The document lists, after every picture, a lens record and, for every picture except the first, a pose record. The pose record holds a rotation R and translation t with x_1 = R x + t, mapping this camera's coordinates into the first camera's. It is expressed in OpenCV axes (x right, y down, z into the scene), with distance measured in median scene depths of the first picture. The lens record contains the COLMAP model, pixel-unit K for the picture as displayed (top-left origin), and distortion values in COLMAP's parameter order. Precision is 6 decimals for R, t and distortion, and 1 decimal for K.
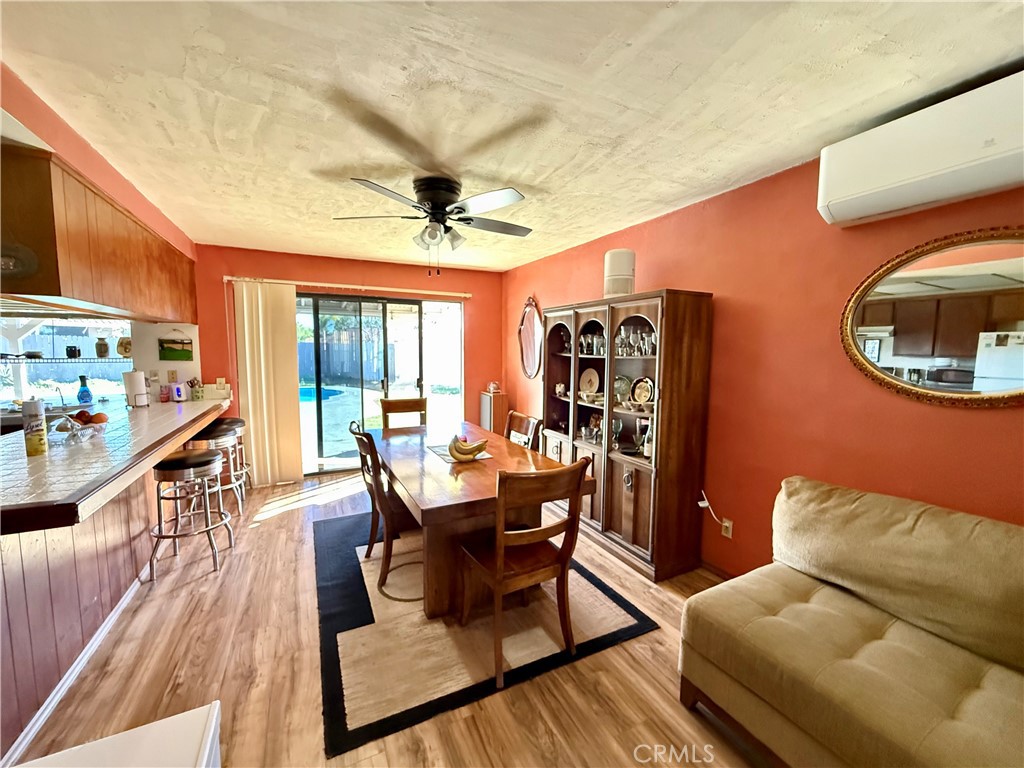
lens RADIAL K [[408.0, 0, 509.9], [0, 408.0, 383.8], [0, 0, 1]] dist [0.000066, 0.000552]
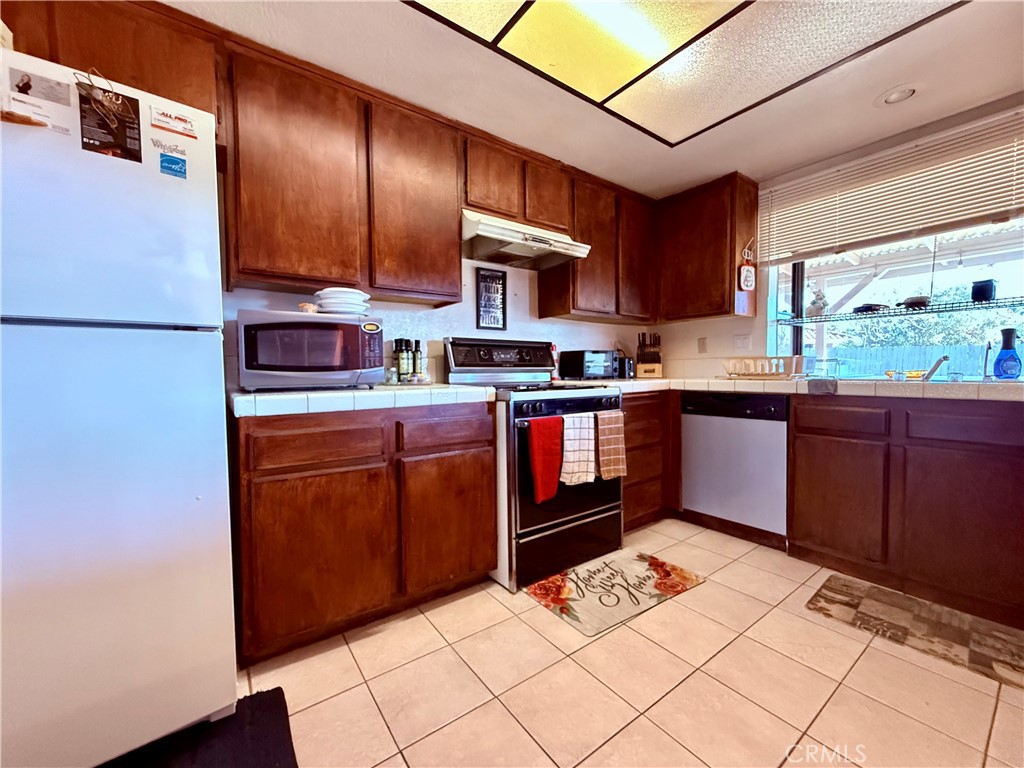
lens RADIAL K [[408.0, 0, 512.1], [0, 408.0, 385.7], [0, 0, 1]] dist [0.000066, 0.000552]
pose [[0.172644, 0.027762, -0.984593, -0.771769], [-0.077391, 0.996895, 0.014539, 0.121507], [0.981939, 0.073689, 0.174257, 0.320946]]
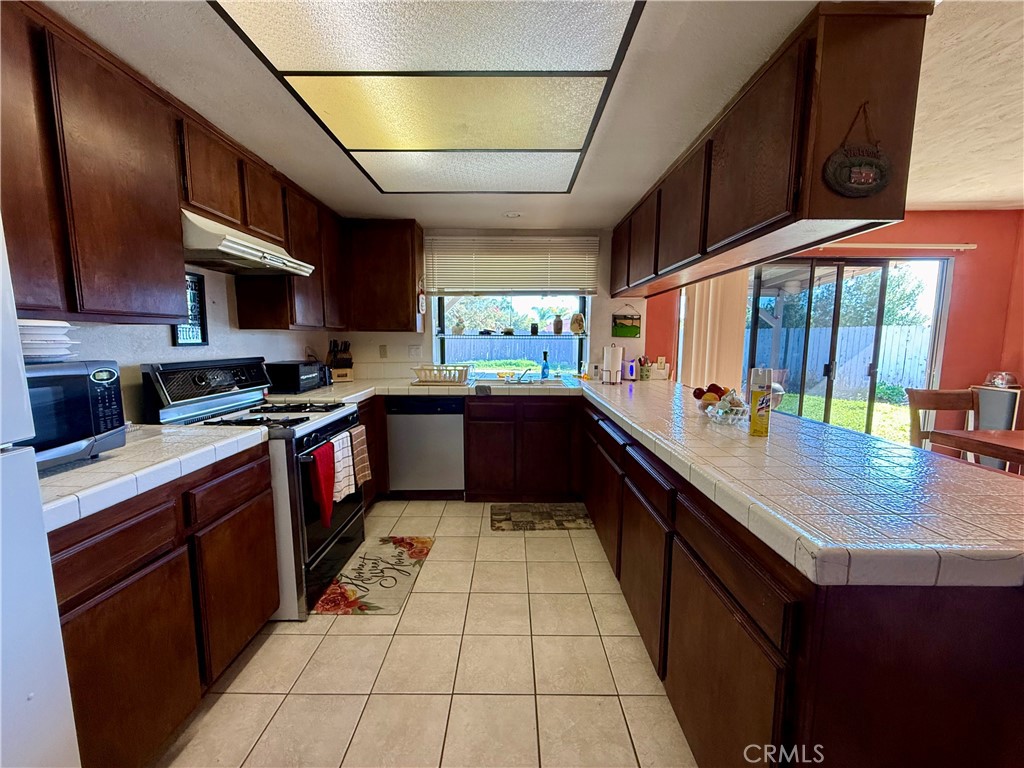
lens RADIAL K [[408.0, 0, 507.9], [0, 408.0, 384.7], [0, 0, 1]] dist [0.000066, 0.000552]
pose [[0.892370, 0.047339, -0.448815, -0.818097], [-0.037299, 0.998817, 0.031190, 0.044026], [0.449761, -0.011092, 0.893080, 0.033316]]
